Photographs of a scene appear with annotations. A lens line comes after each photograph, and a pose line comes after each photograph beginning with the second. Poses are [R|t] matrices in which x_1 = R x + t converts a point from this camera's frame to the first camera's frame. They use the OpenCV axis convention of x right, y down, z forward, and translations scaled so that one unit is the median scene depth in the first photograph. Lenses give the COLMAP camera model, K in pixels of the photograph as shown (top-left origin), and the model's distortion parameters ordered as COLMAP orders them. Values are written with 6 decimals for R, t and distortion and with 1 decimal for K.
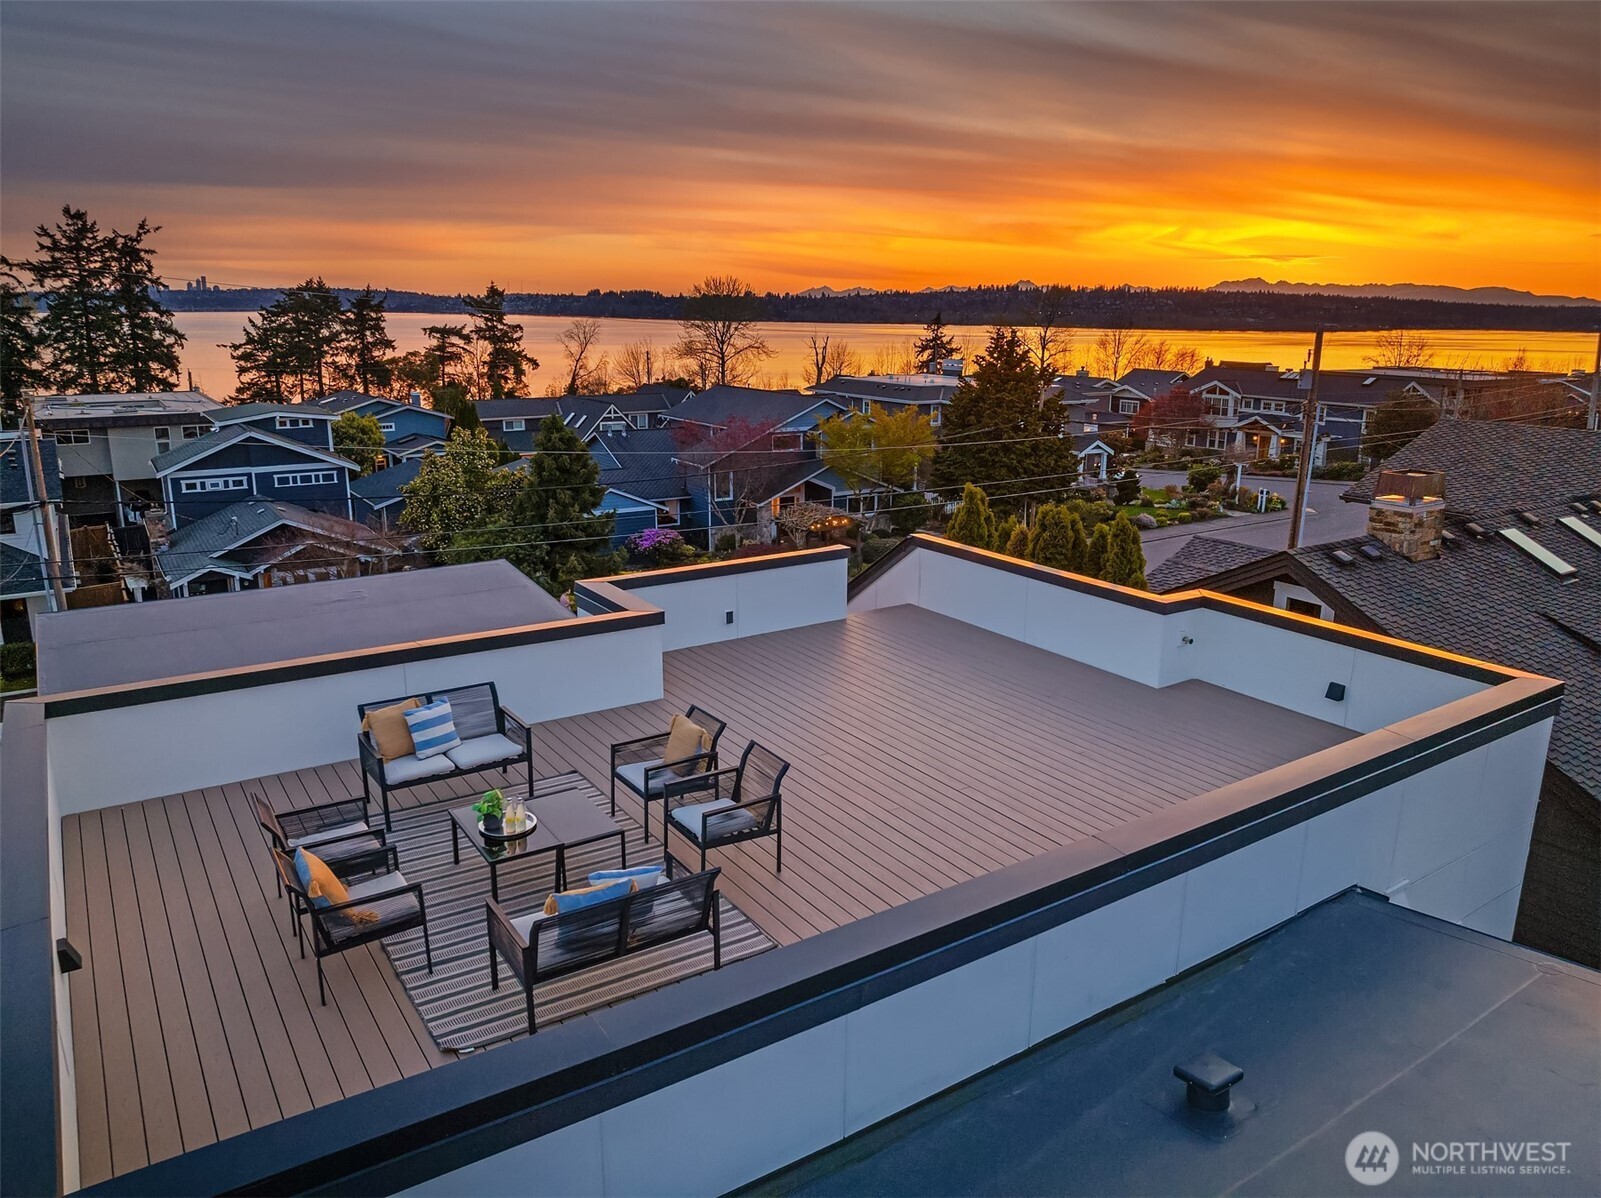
lens RADIAL K [[1126.2, 0, 808.4], [0, 1126.2, 601.9], [0, 0, 1]] dist [-0.042603, -0.000040]
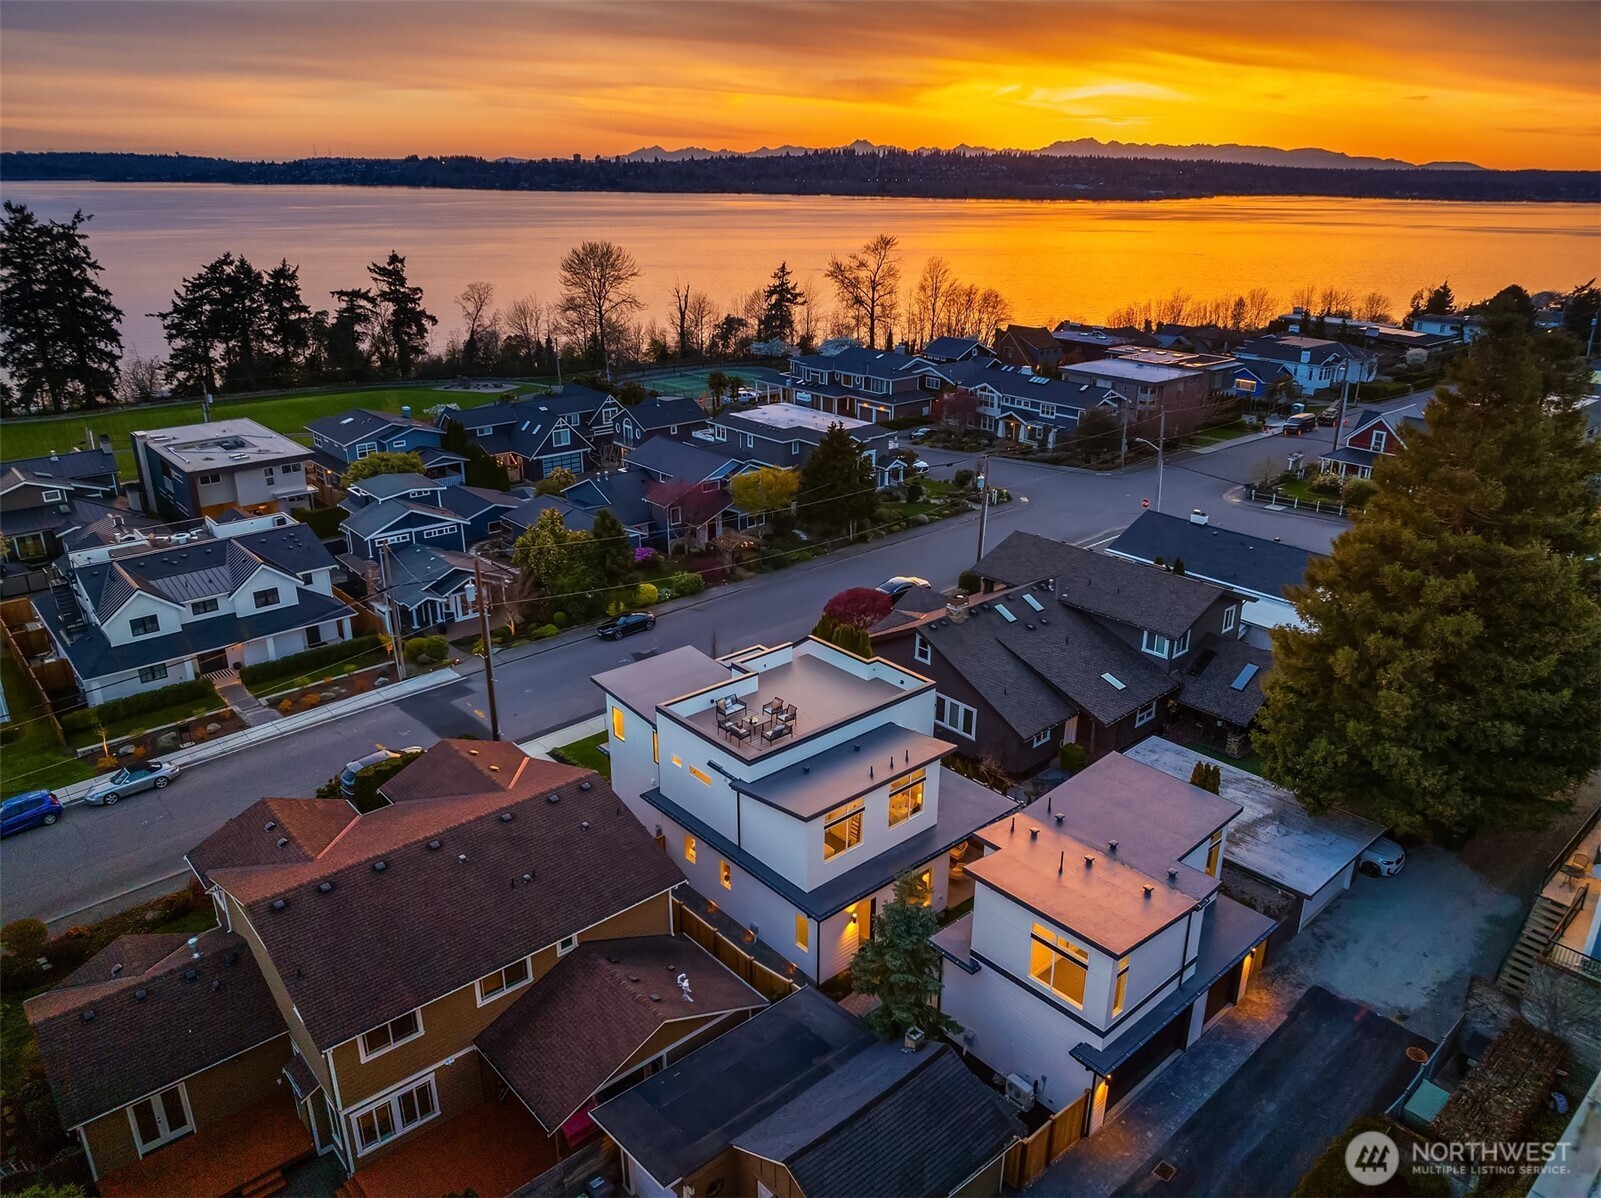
lens RADIAL K [[1126.2, 0, 797.3], [0, 1126.2, 597.5], [0, 0, 1]] dist [-0.042603, -0.000040]
pose [[0.991496, -0.050912, 0.119765, -0.029814], [0.037604, 0.993124, 0.110864, -0.046913], [-0.124586, -0.105418, 0.986593, -0.206798]]
